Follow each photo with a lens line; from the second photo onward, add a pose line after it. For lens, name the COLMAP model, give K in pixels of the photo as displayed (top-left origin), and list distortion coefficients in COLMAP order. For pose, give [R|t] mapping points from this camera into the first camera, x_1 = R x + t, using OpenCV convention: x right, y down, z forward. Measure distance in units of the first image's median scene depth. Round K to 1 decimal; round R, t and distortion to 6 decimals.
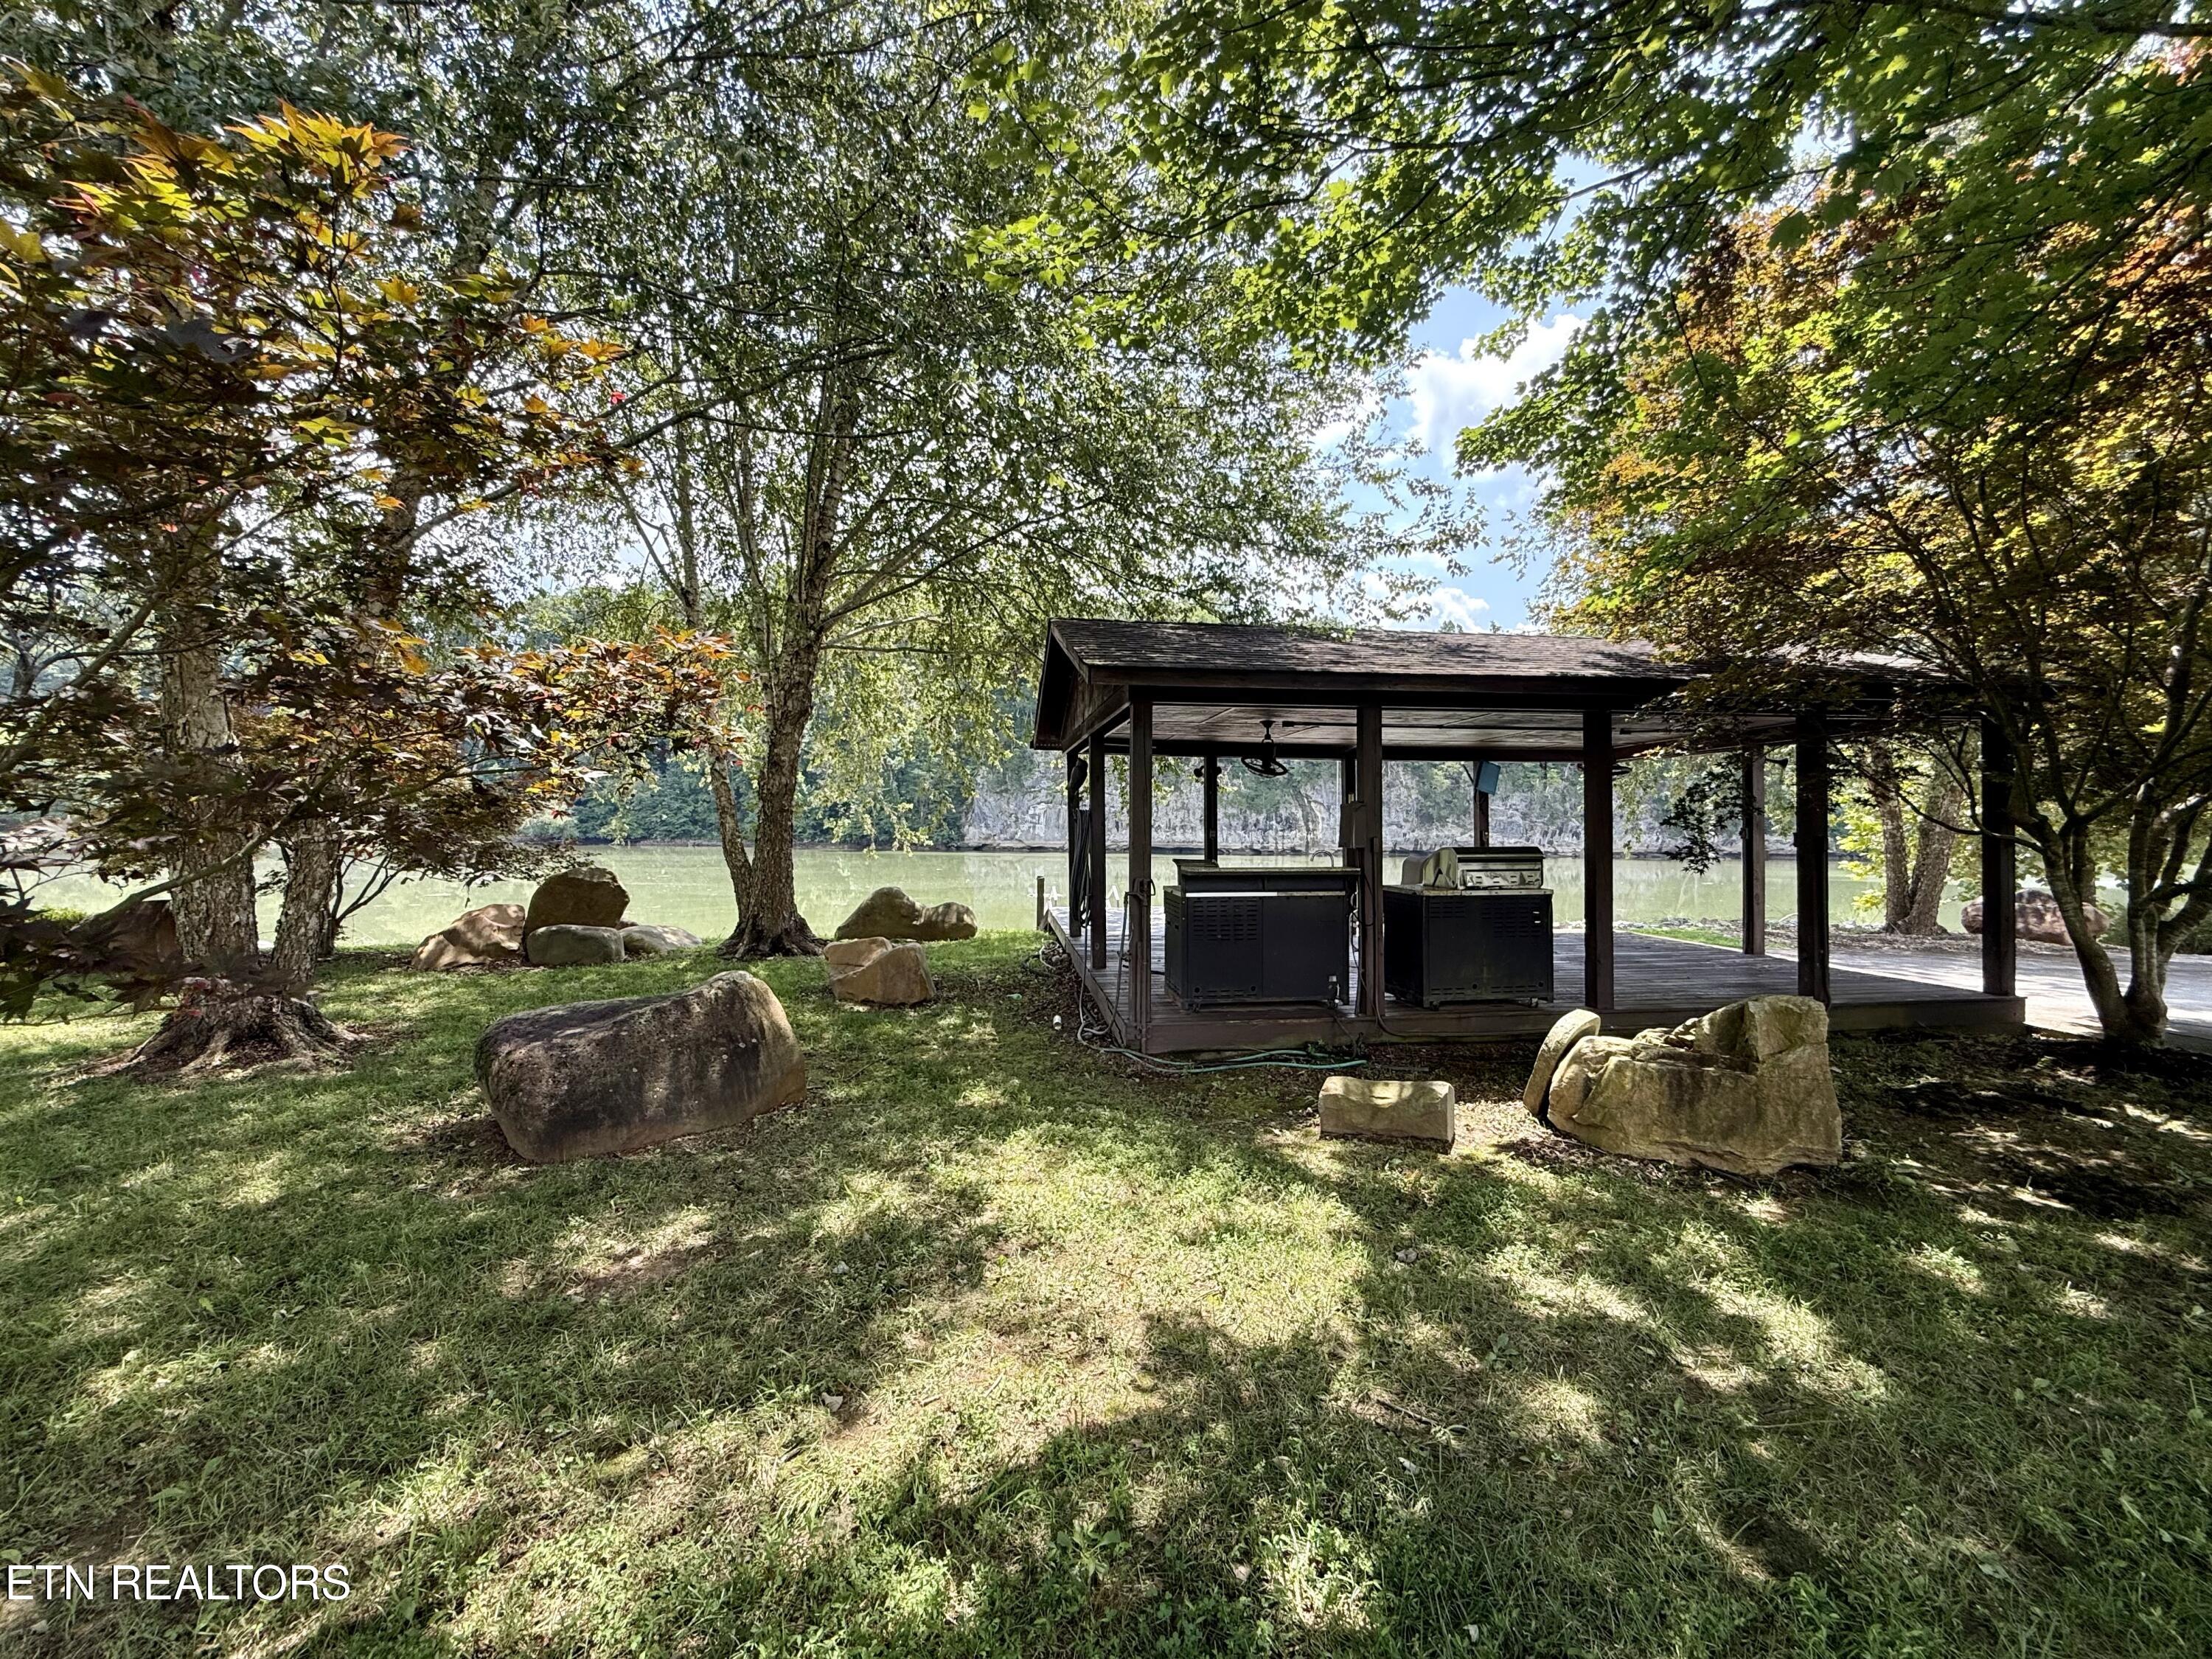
lens RADIAL K [[1013.0, 0, 1100.4], [0, 1013.0, 829.5], [0, 0, 1]] dist [0.001037, 0.000069]
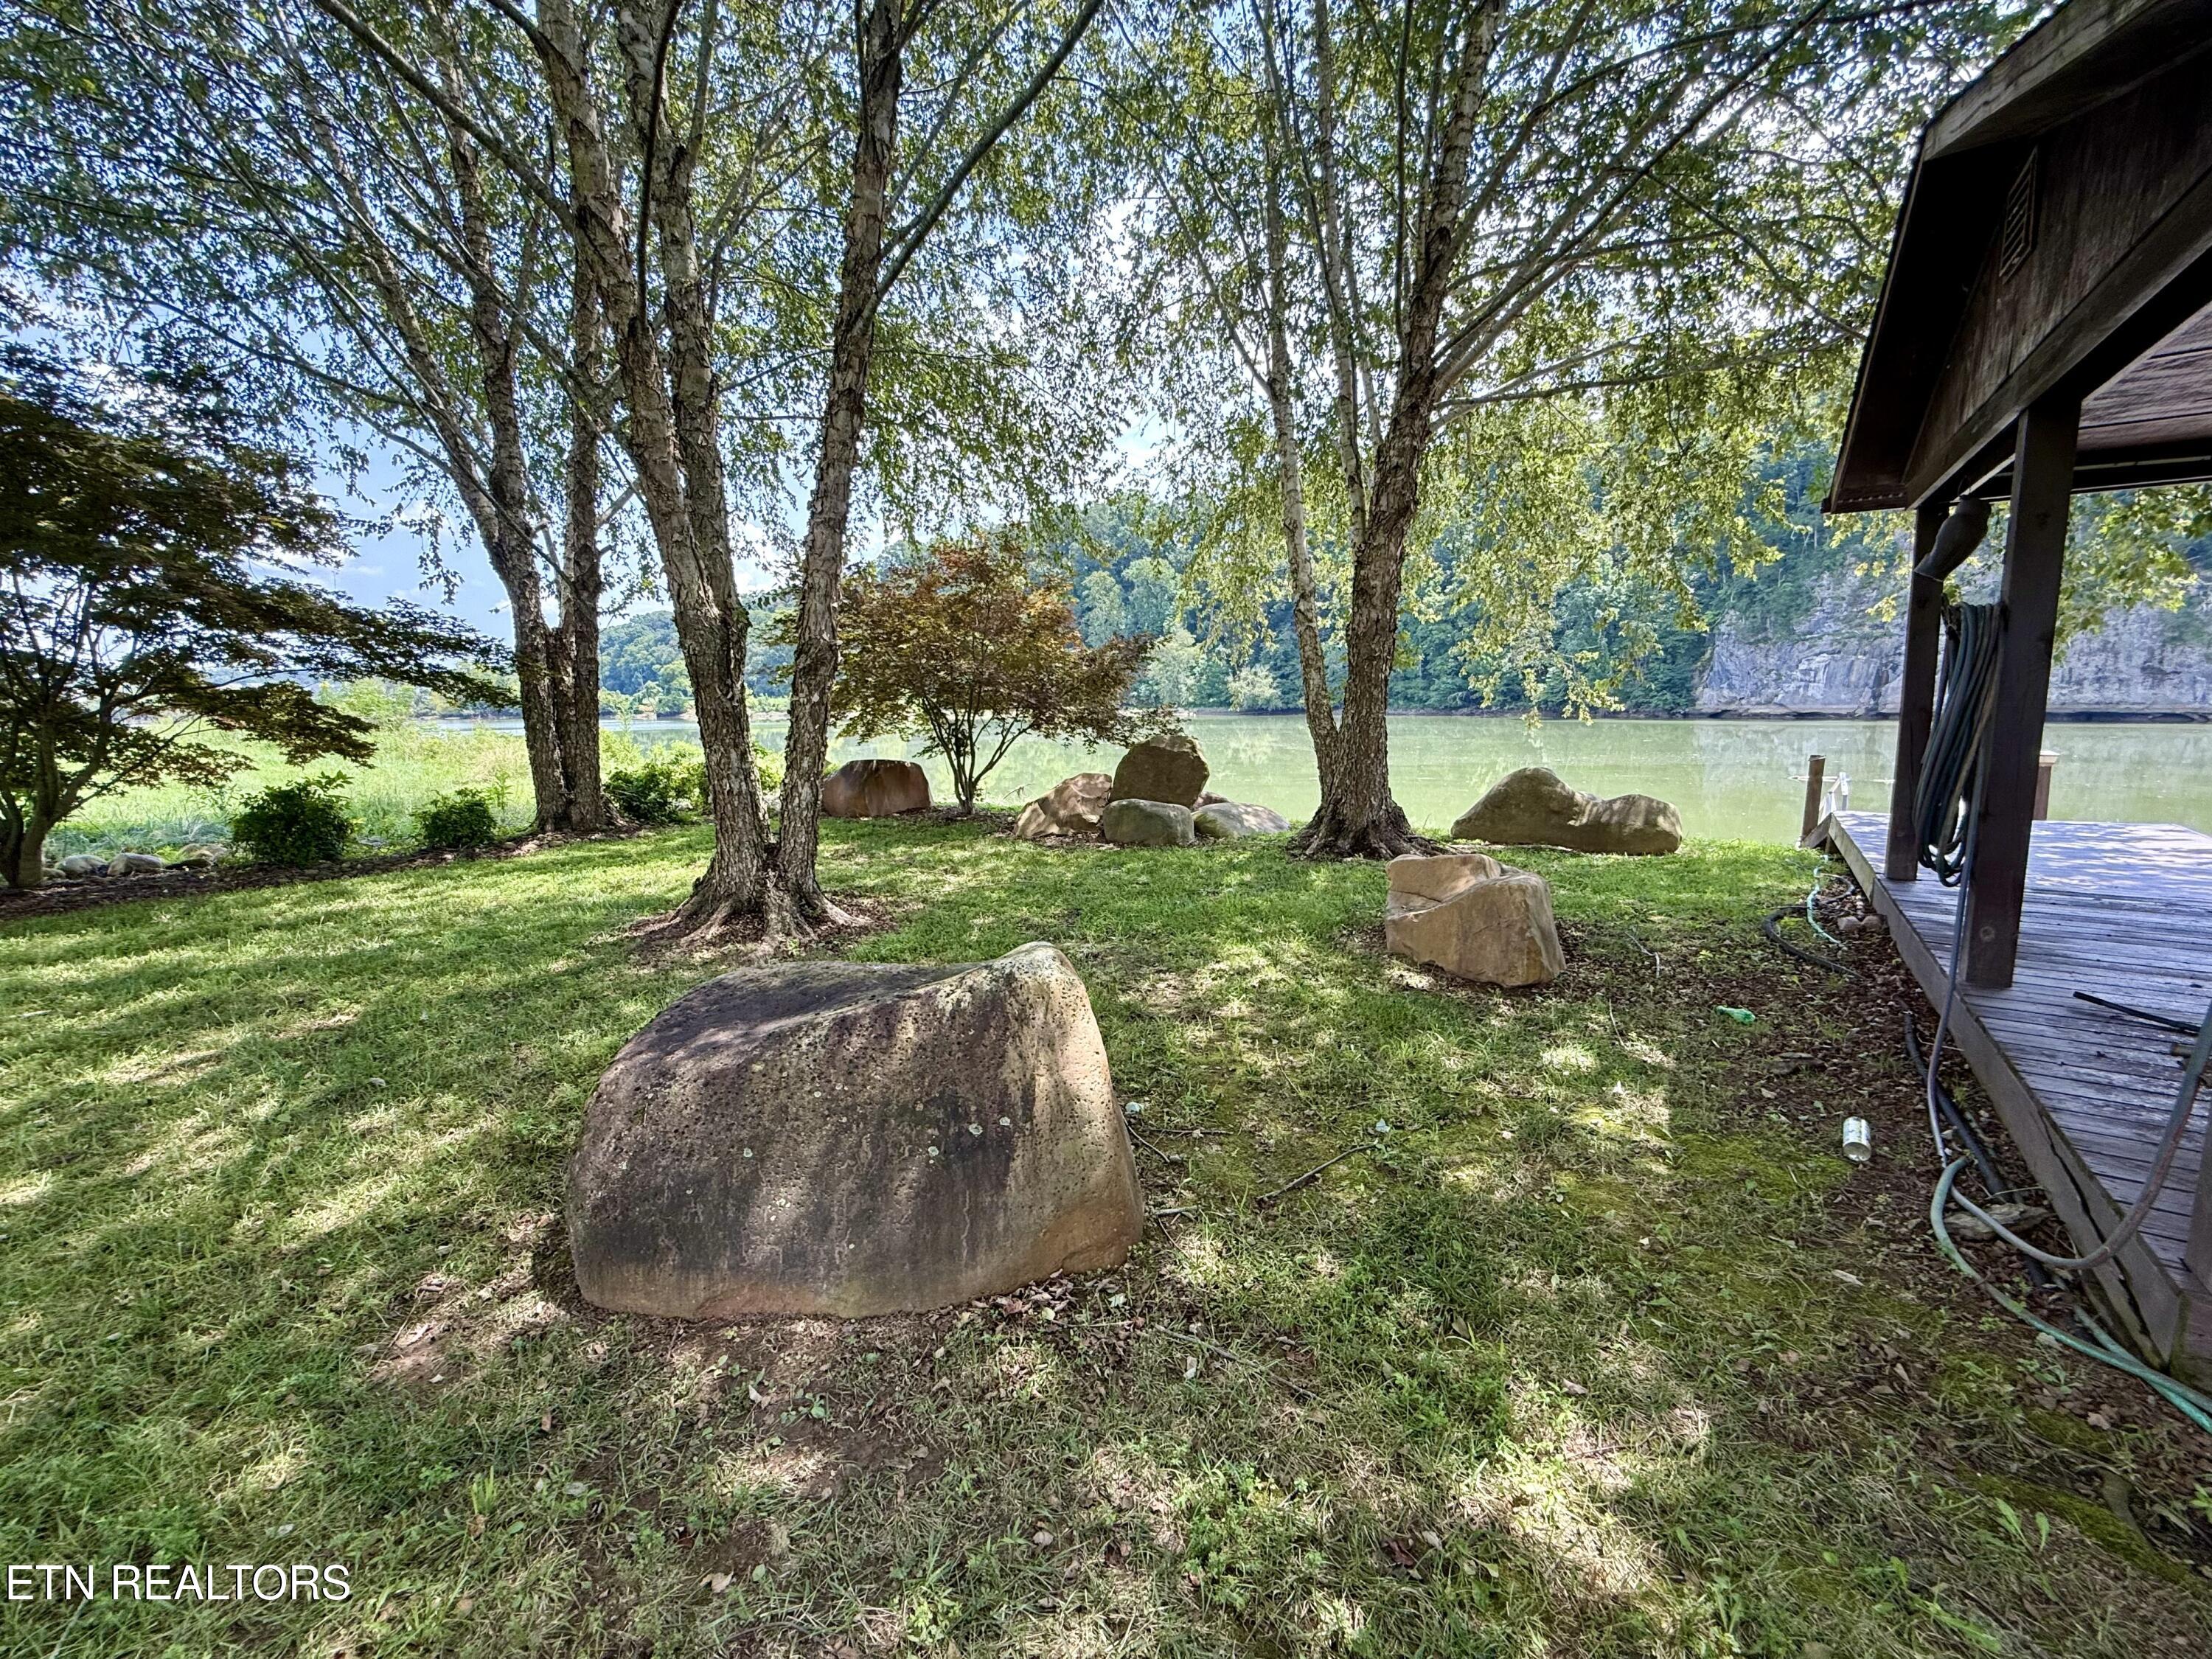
lens RADIAL K [[881.6, 0, 1099.0], [0, 881.6, 832.1], [0, 0, 1]] dist [-0.001918, 0.000146]
pose [[0.742731, 0.081589, -0.664600, -0.029757], [0.016391, 0.990036, 0.139859, 0.012496], [0.669389, -0.114772, 0.733993, 0.384677]]
